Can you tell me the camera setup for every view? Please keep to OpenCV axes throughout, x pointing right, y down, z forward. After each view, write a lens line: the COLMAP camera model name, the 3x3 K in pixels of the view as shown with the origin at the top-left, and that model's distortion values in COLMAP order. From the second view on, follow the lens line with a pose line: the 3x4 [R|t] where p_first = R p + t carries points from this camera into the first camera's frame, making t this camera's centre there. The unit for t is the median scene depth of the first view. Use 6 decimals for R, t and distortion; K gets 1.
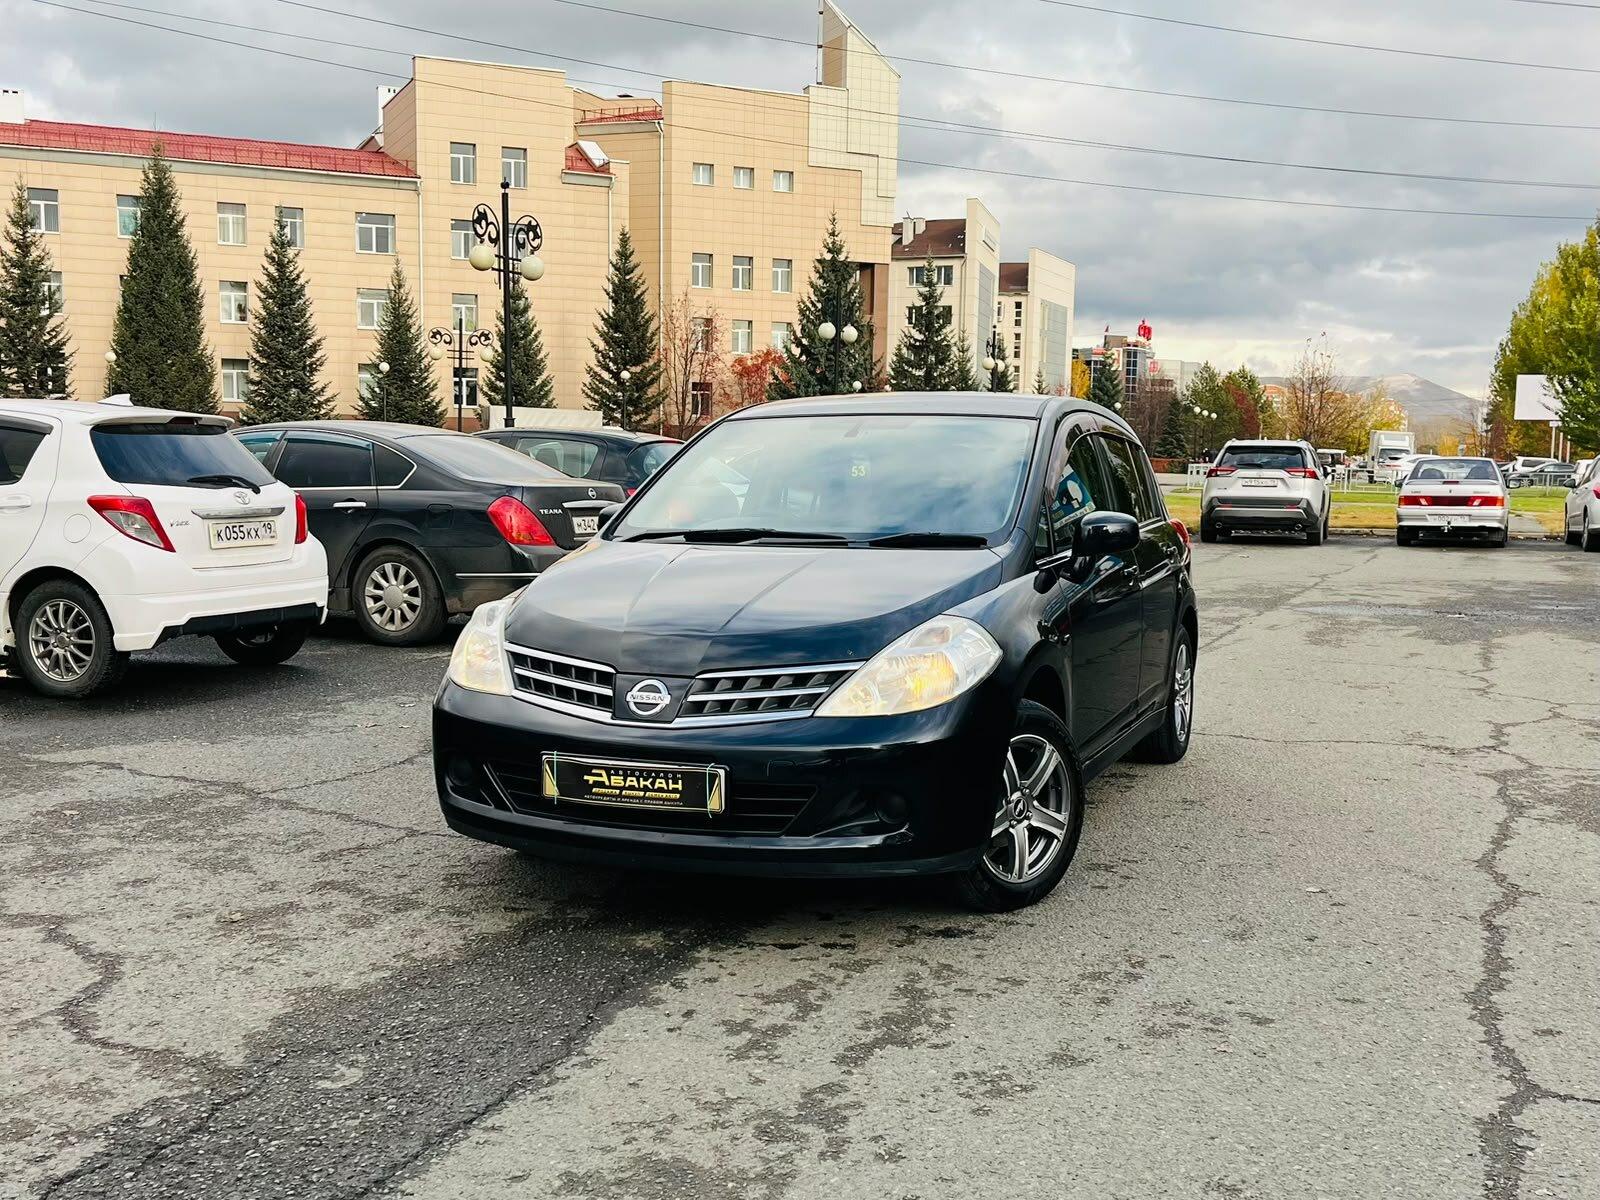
lens RADIAL K [[2001.9, 0, 808.0], [0, 2001.9, 694.3], [0, 0, 1]] dist [0.083001, -0.230534]
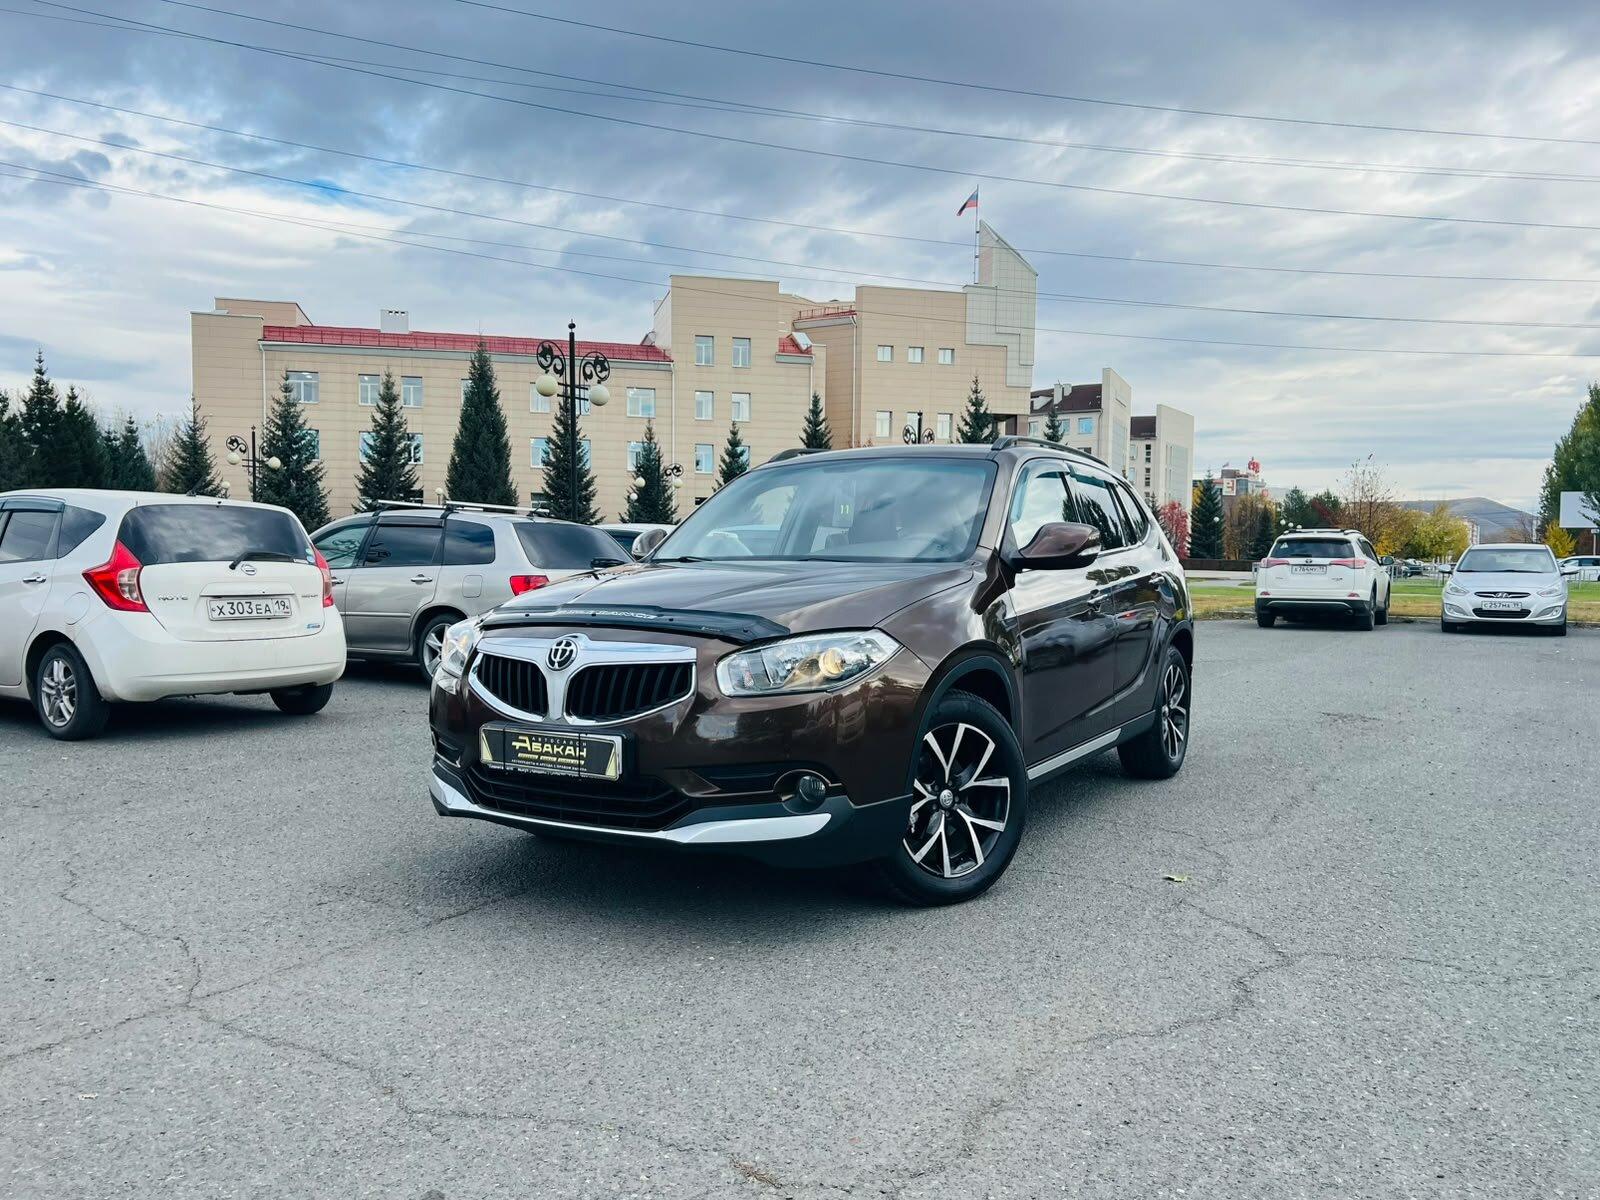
lens RADIAL K [[1383.7, 0, 749.1], [0, 1383.7, 647.8], [0, 0, 1]] dist [0.132738, -0.257532]
pose [[0.979871, 0.005831, -0.199546, 0.052689], [-0.017842, 0.998131, -0.058443, -0.004958], [0.198833, 0.060827, 0.978144, 0.088472]]
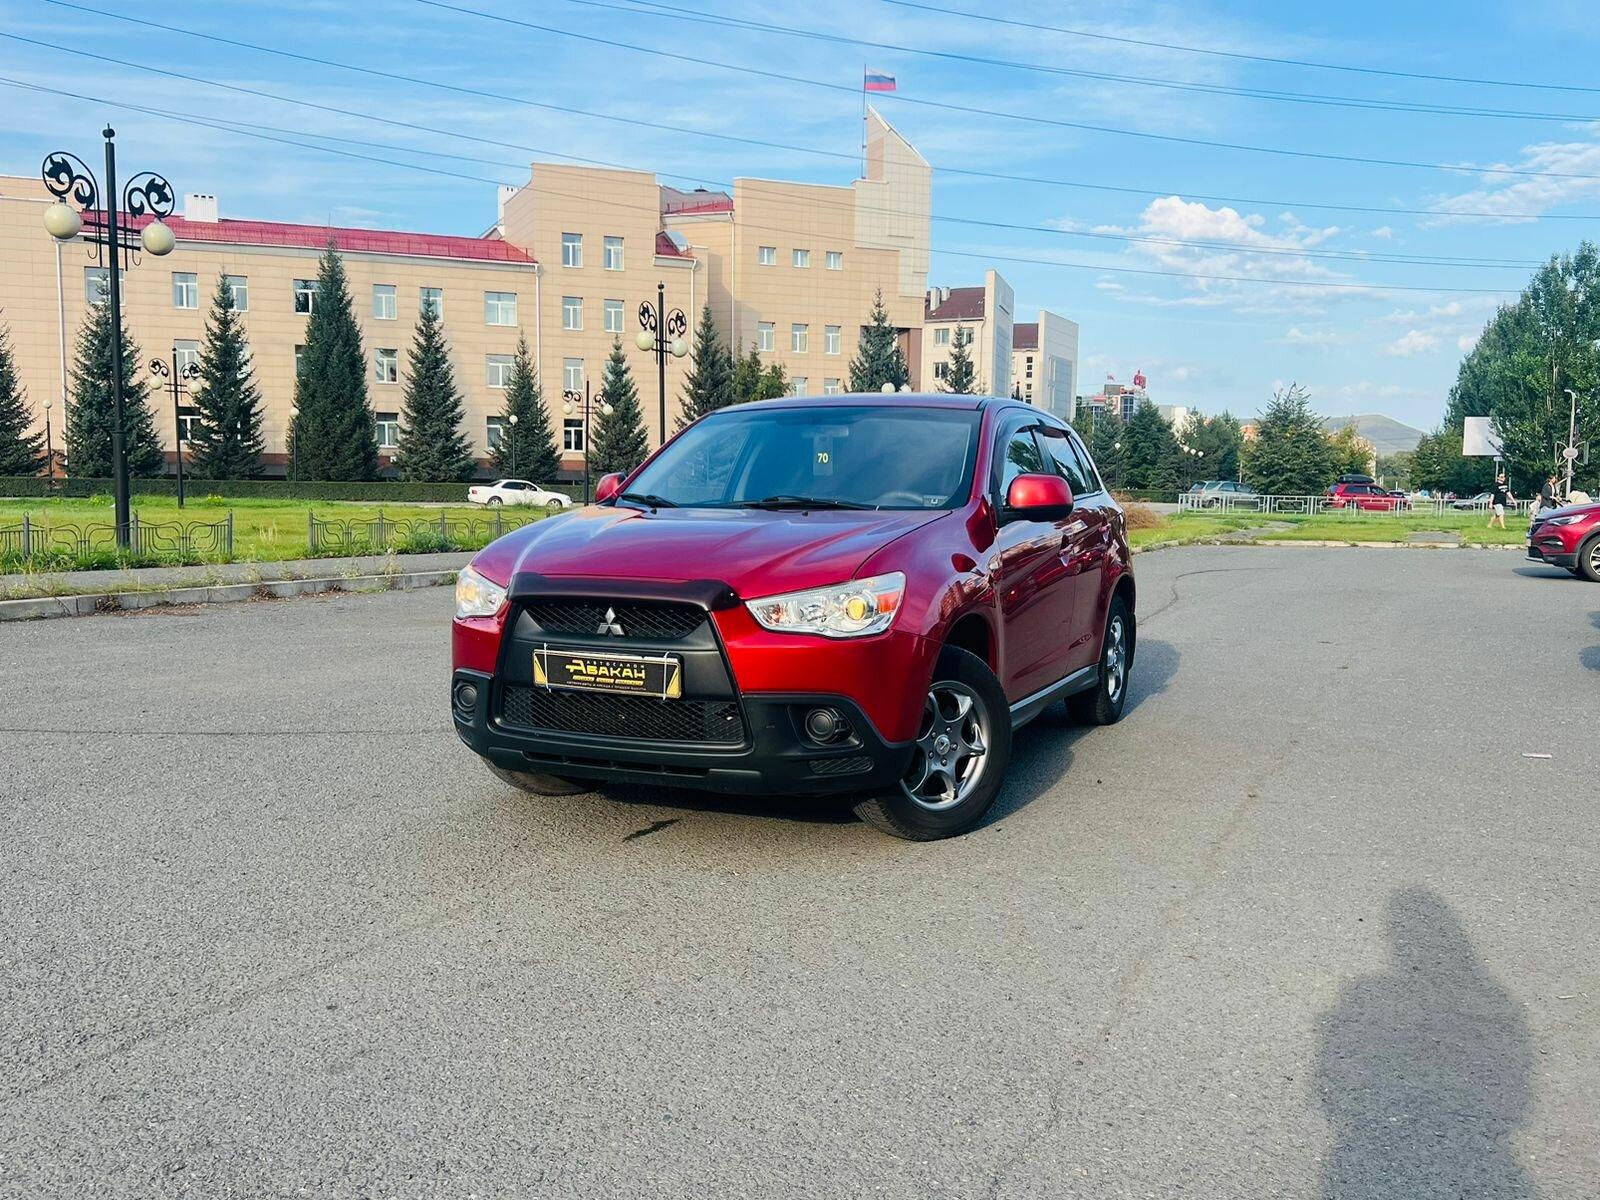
lens RADIAL K [[1820.5, 0, 762.2], [0, 1820.5, 659.5], [0, 0, 1]] dist [0.158550, -0.404886]
pose [[0.999323, -0.002071, -0.036745, -0.018102], [0.001078, 0.999635, -0.027007, 0.012503], [0.036787, 0.026949, 0.998960, -0.094903]]
